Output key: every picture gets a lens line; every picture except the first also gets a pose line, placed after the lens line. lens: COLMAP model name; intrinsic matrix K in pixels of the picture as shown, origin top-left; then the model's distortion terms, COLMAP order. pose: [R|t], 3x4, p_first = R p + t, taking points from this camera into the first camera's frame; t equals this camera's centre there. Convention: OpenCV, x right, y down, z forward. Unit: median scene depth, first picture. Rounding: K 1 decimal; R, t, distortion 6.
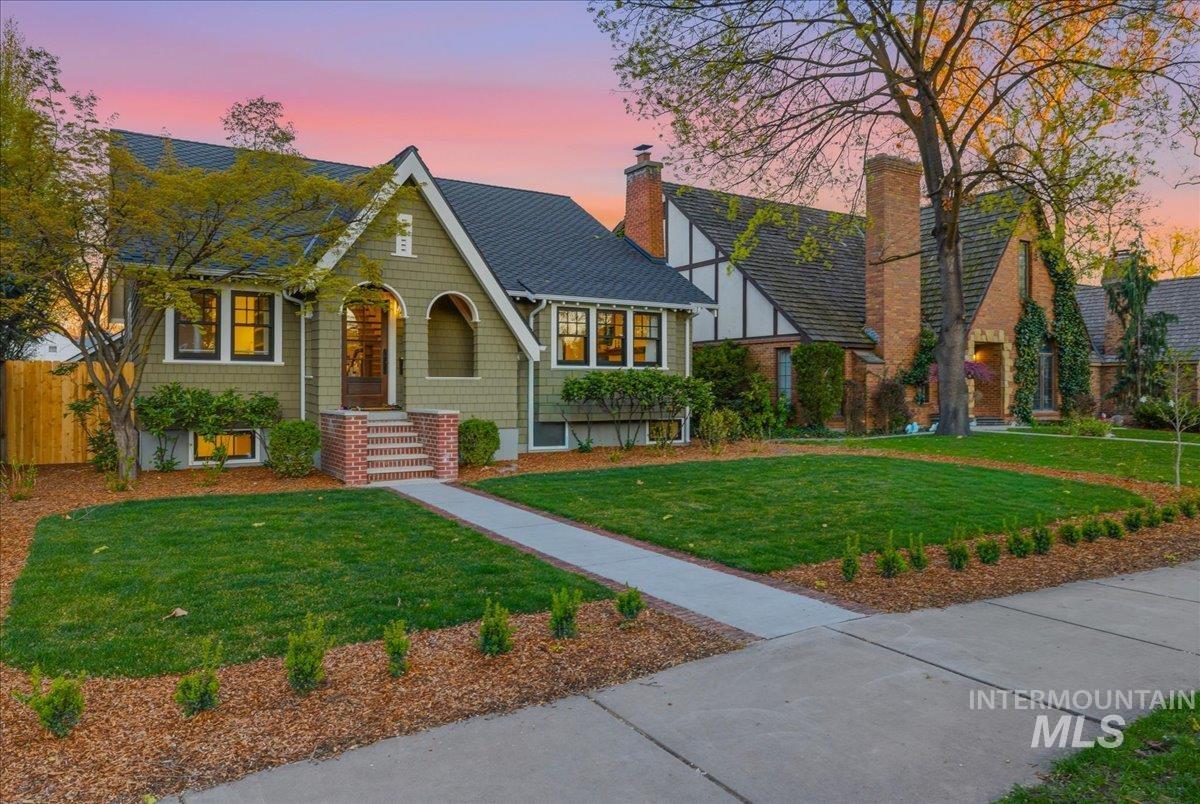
lens RADIAL K [[809.8, 0, 600.0], [0, 809.8, 399.4], [0, 0, 1]] dist [0.002111, 0.002028]
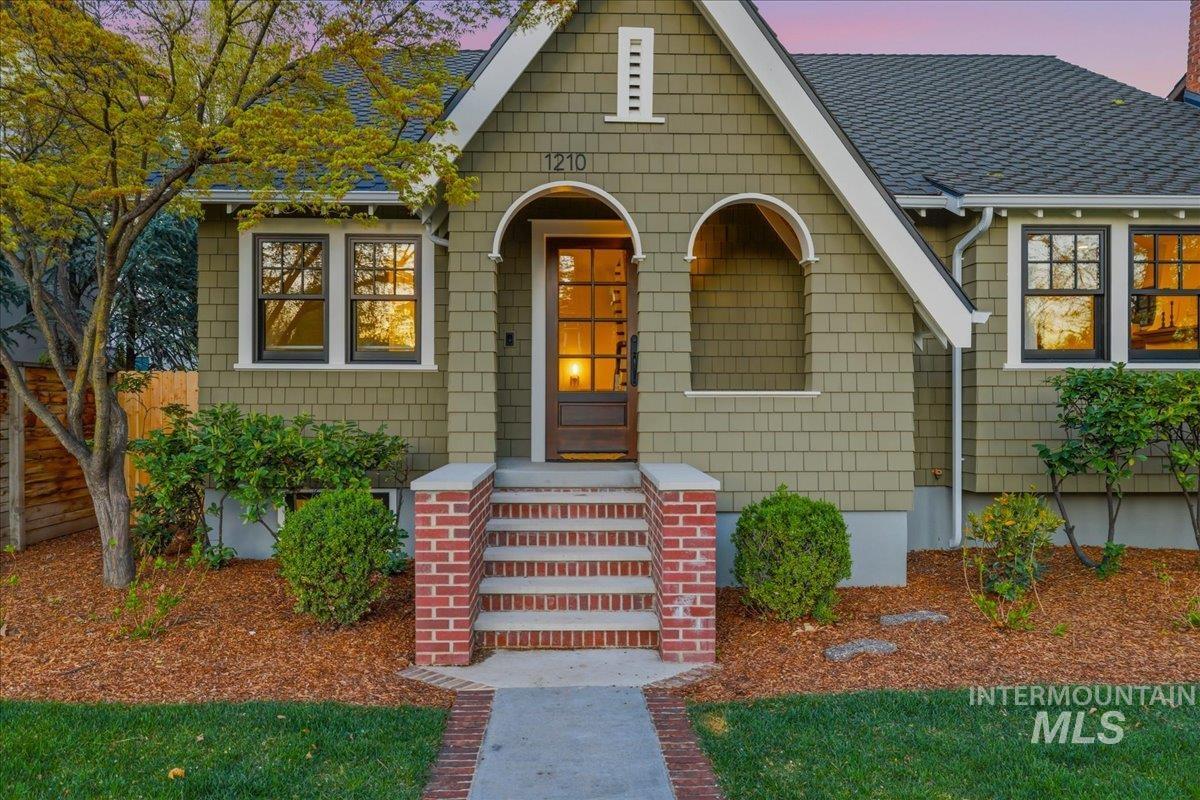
lens RADIAL K [[809.8, 0, 604.9], [0, 809.8, 403.1], [0, 0, 1]] dist [0.002111, 0.002028]
pose [[0.859289, -0.000267, -0.511490, -0.026244], [-0.007298, 0.999892, -0.012782, -0.014789], [0.511438, 0.014716, 0.859194, 0.582153]]
